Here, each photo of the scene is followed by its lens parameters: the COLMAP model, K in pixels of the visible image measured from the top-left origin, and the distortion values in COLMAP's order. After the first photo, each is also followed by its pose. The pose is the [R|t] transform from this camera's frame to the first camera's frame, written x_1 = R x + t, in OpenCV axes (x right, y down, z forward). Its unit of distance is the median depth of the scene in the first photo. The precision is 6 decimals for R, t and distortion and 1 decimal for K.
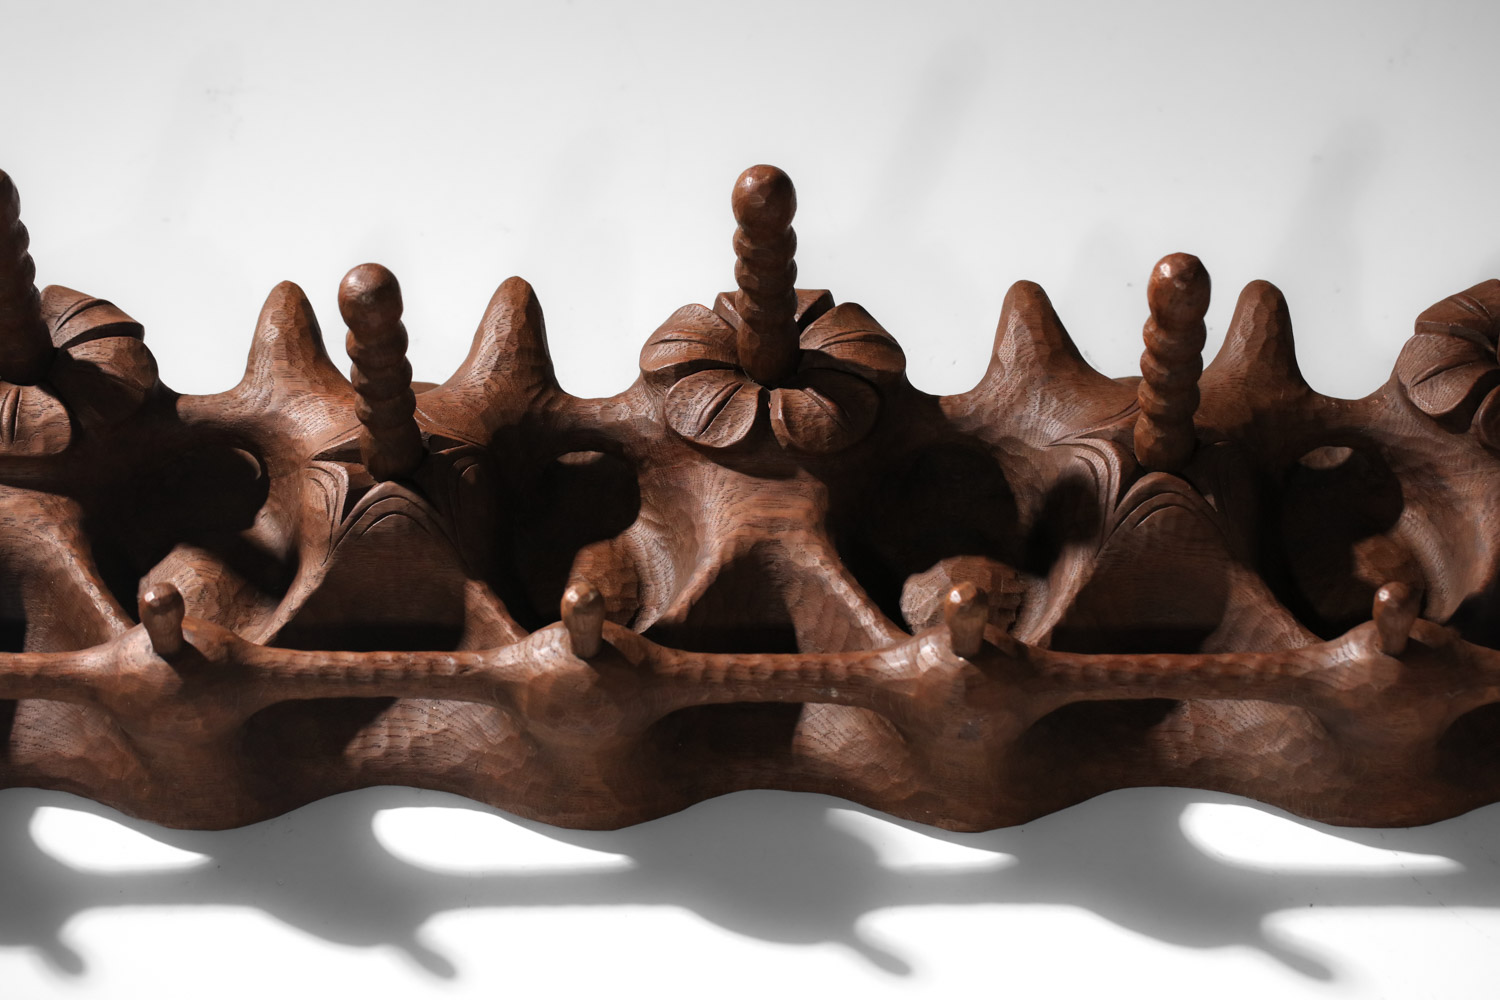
lens RADIAL K [[4377.1, 0, 733.2], [0, 4377.1, 501.0], [0, 0, 1]] dist [-0.085938, 2.813001]
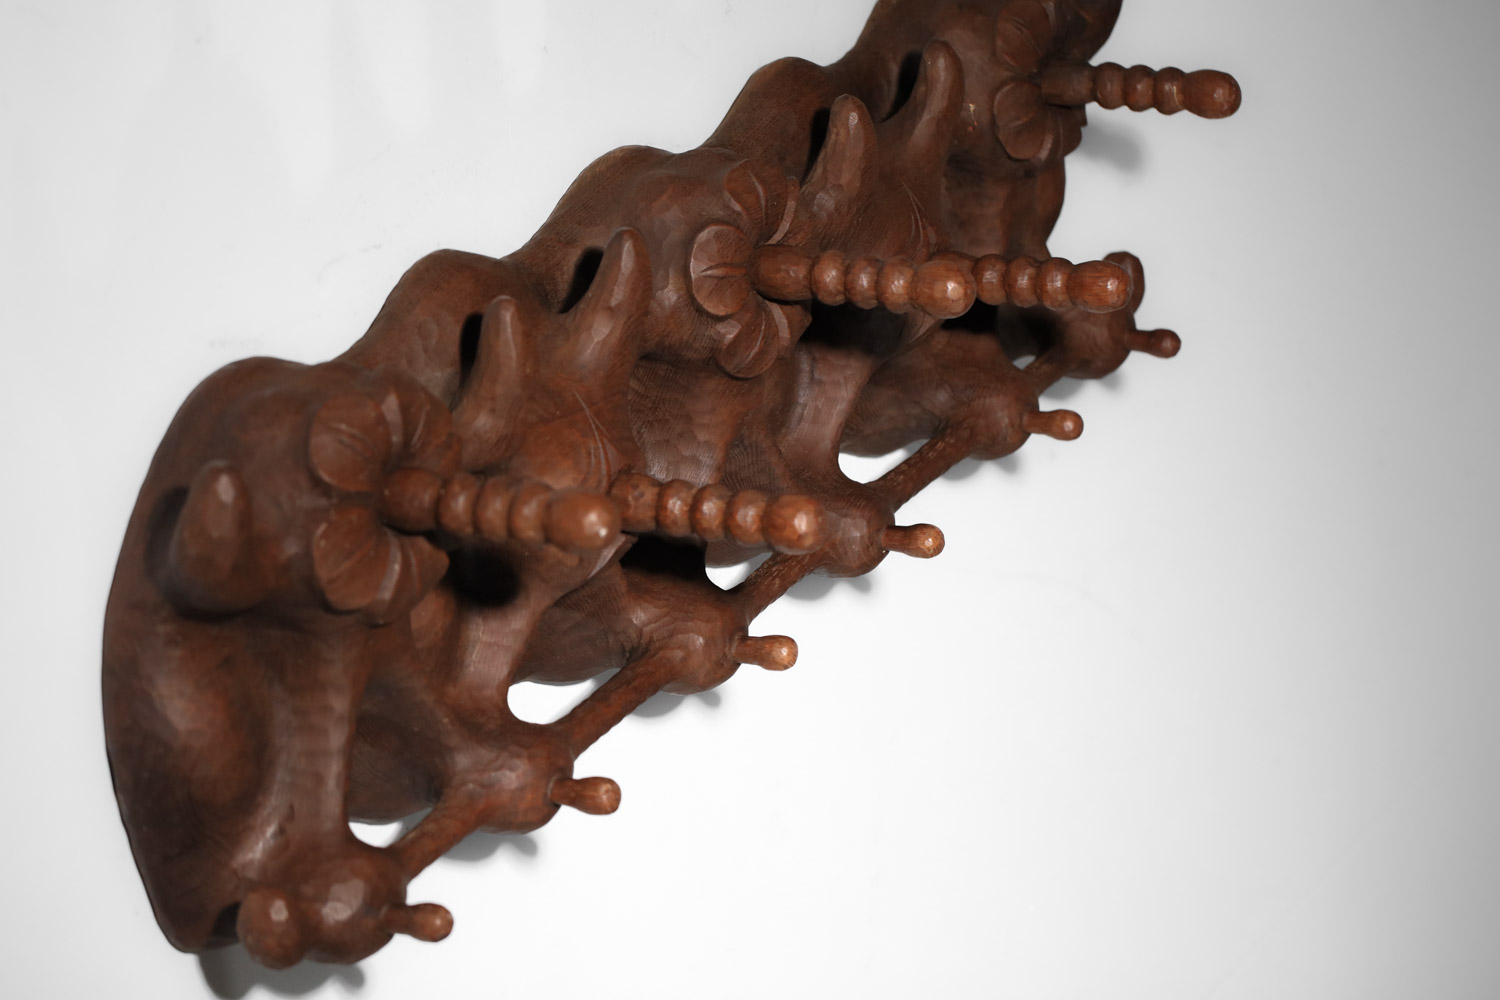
lens RADIAL K [[4277.9, 0, 750.0], [0, 4277.9, 664.3], [0, 0, 1]] dist [-0.411772, 0.541306]
pose [[0.472188, -0.389237, 0.790906, -0.909379], [-0.520897, 0.600613, 0.606573, -0.640565], [-0.711130, -0.698397, 0.080850, 0.858554]]
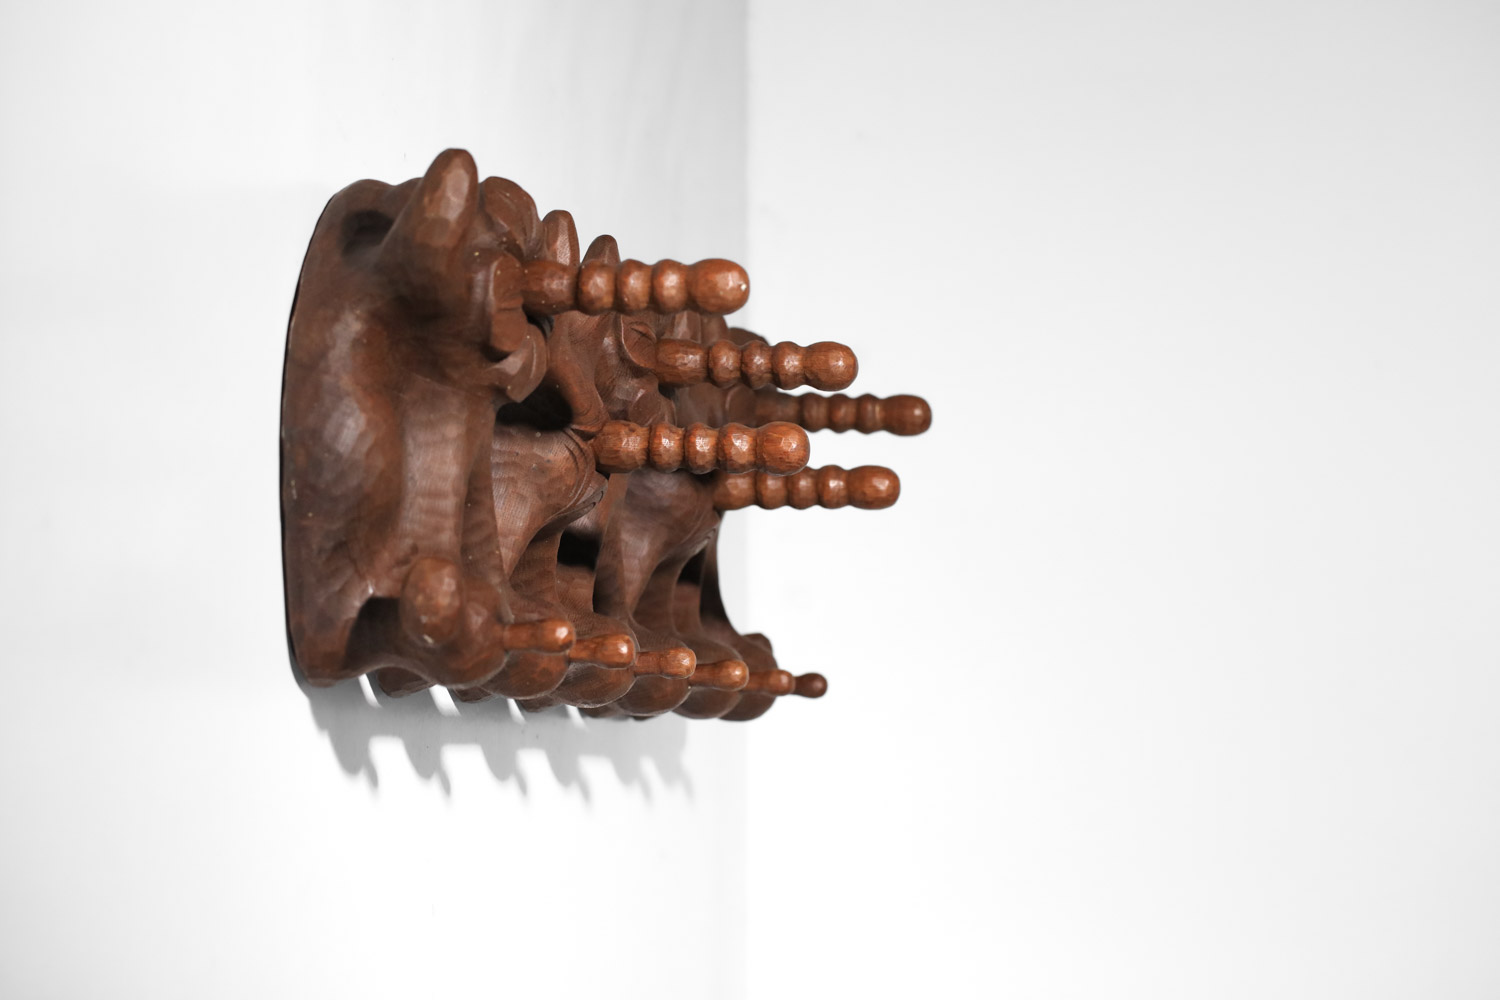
lens RADIAL K [[4431.7, 0, 749.0], [0, 4431.7, 475.0], [0, 0, 1]] dist [-0.016490, 2.336725]
pose [[0.162320, 0.069906, 0.984259, -1.273809], [-0.678705, 0.731961, 0.059943, -0.105418], [-0.716249, -0.677751, 0.166257, 0.756940]]
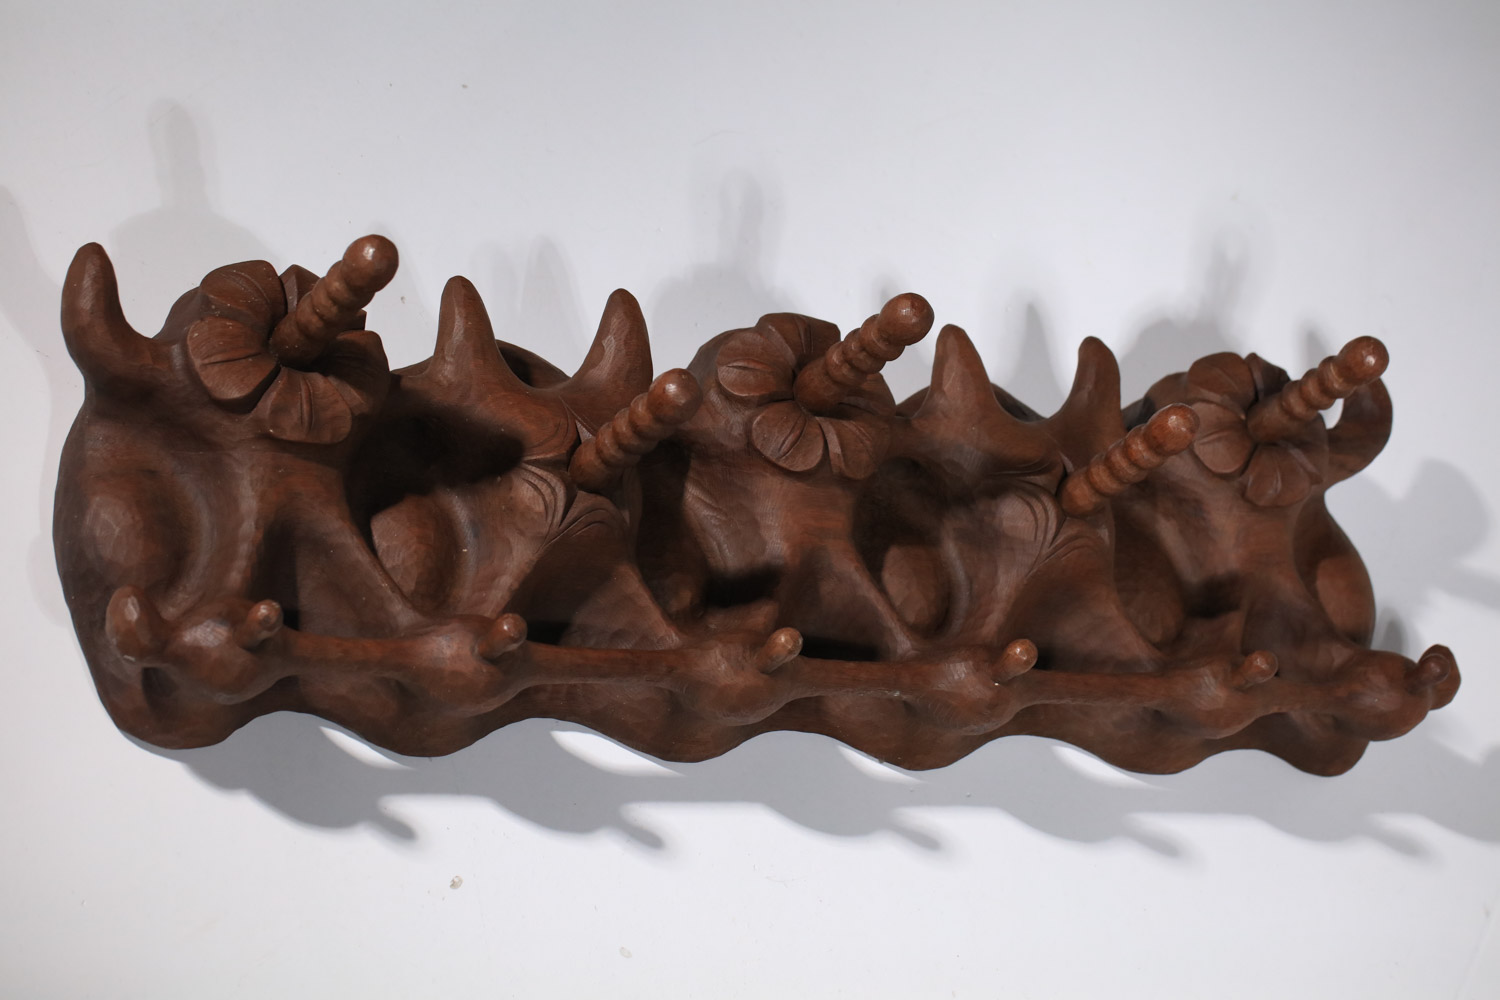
lens RADIAL K [[4377.1, 0, 733.2], [0, 4377.1, 501.0], [0, 0, 1]] dist [-0.085938, 2.813001]
pose [[0.831324, 0.052331, 0.553320, -0.735420], [-0.218576, 0.946121, 0.238914, -0.309674], [-0.511004, -0.319558, 0.797971, -0.027900]]
